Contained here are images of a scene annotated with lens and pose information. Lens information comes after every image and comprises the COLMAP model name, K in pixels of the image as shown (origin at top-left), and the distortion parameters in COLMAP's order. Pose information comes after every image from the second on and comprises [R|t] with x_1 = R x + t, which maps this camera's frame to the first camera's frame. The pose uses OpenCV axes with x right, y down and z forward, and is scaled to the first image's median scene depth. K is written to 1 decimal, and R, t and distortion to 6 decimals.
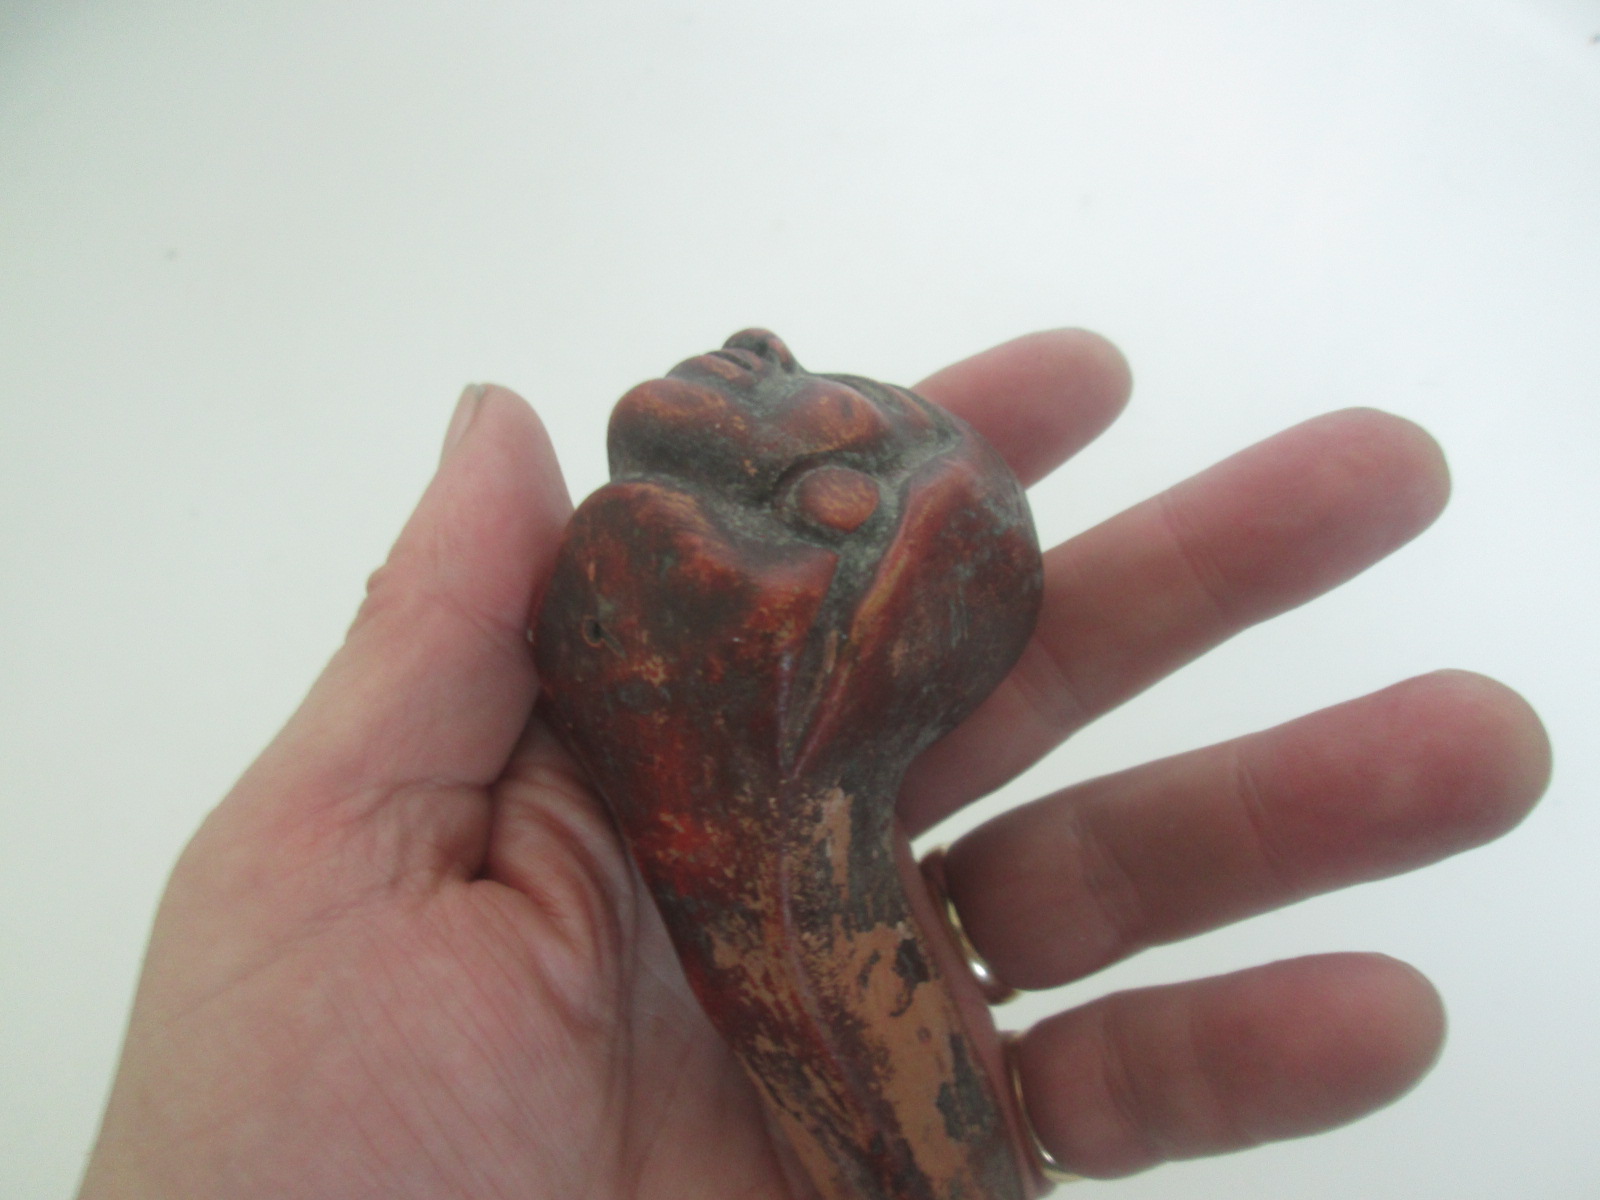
lens RADIAL K [[1362.2, 0, 800.0], [0, 1362.2, 600.0], [0, 0, 1]] dist [-0.014814, 0.020513]
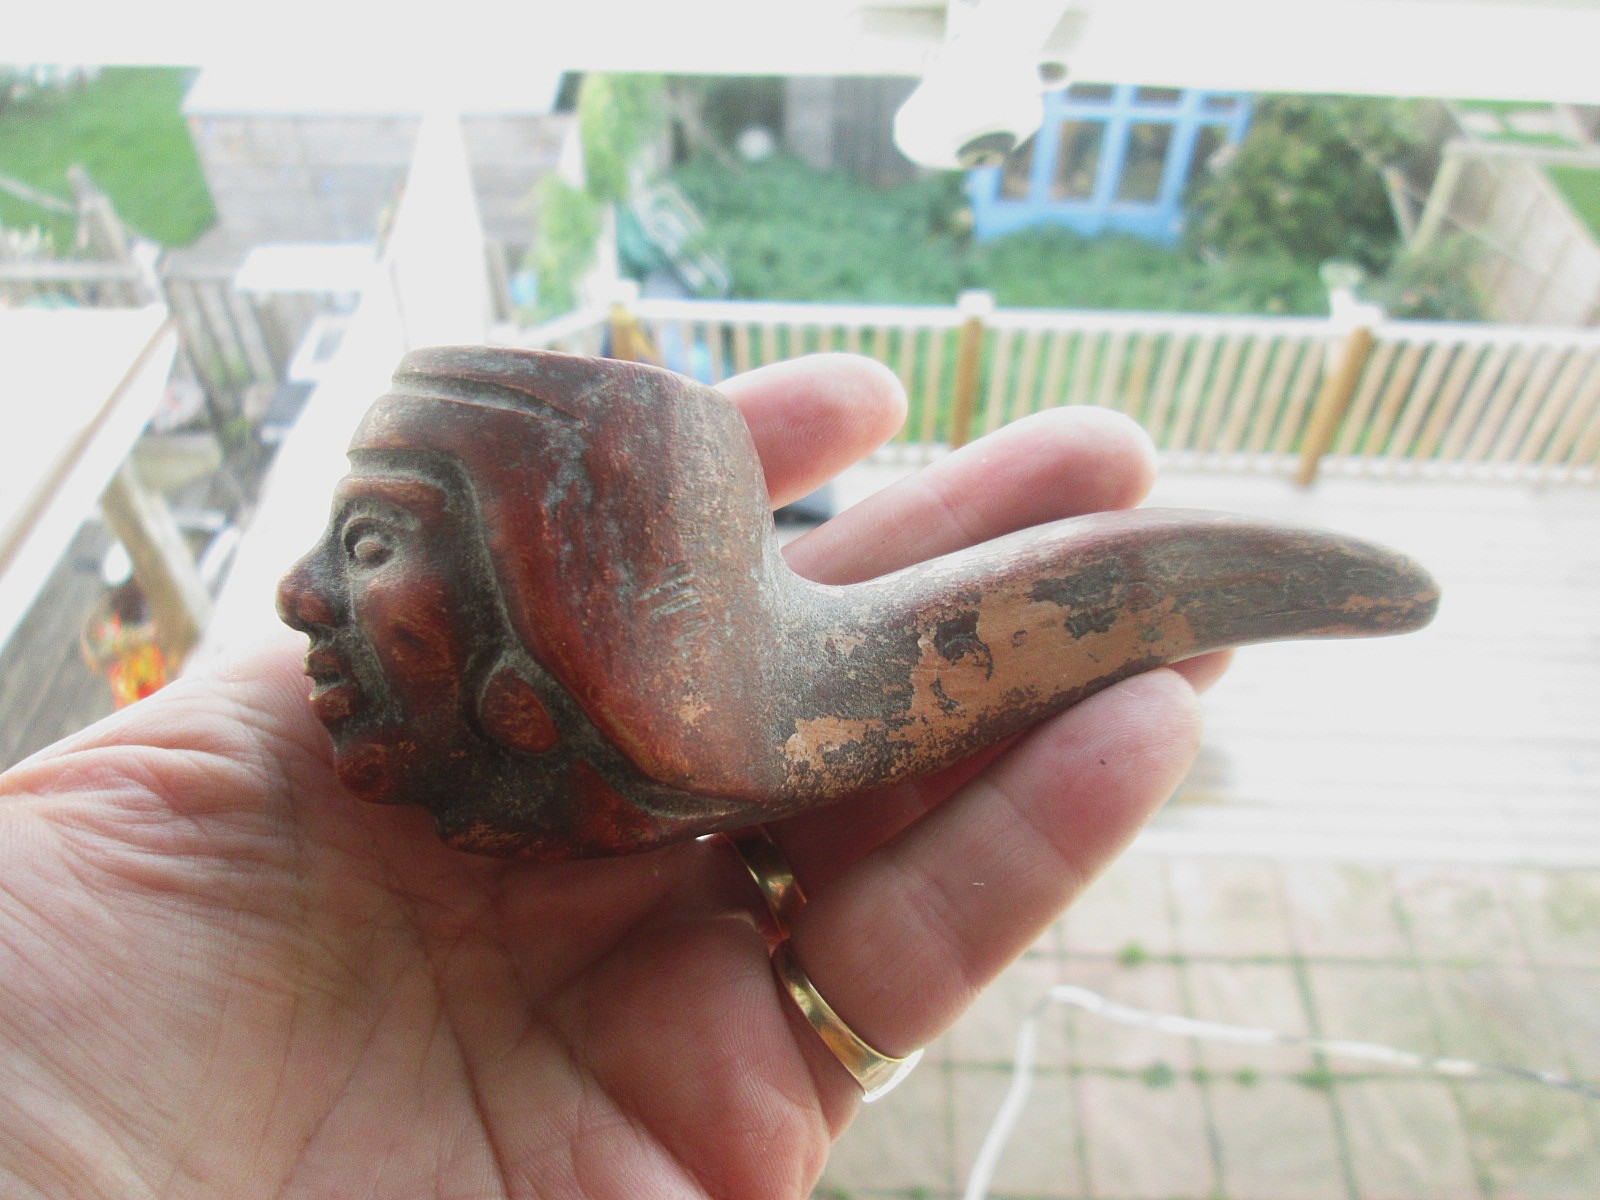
lens RADIAL K [[1348.2, 0, 791.2], [0, 1348.2, 604.9], [0, 0, 1]] dist [0.004363, 0.003921]
pose [[0.413425, -0.680075, -0.605457, 0.711520], [0.885857, 0.146646, 0.440173, -0.322748], [-0.210563, -0.718326, 0.663076, 0.377848]]
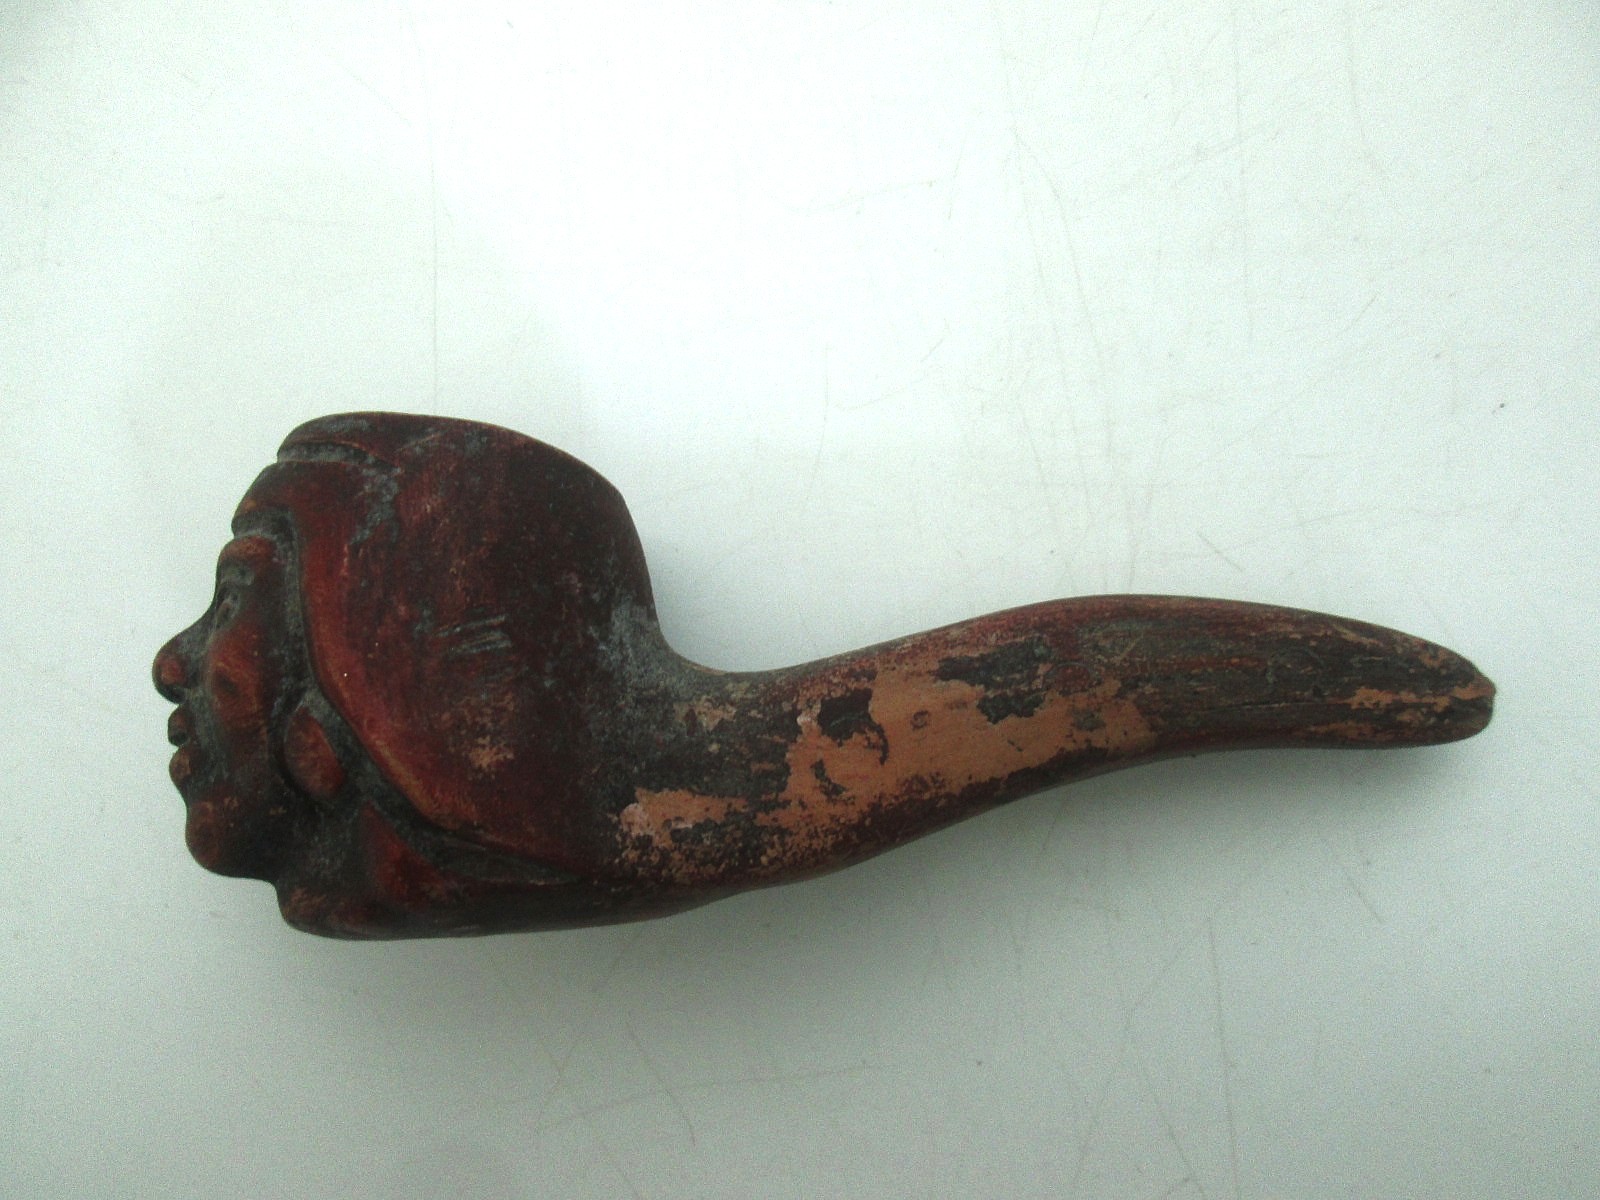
lens RADIAL K [[1362.2, 0, 800.0], [0, 1362.2, 600.0], [0, 0, 1]] dist [-0.014814, 0.020513]
pose [[0.265397, -0.823398, -0.501578, 0.651111], [0.963432, 0.206567, 0.170672, 0.061858], [-0.036921, -0.528532, 0.848110, 0.251764]]
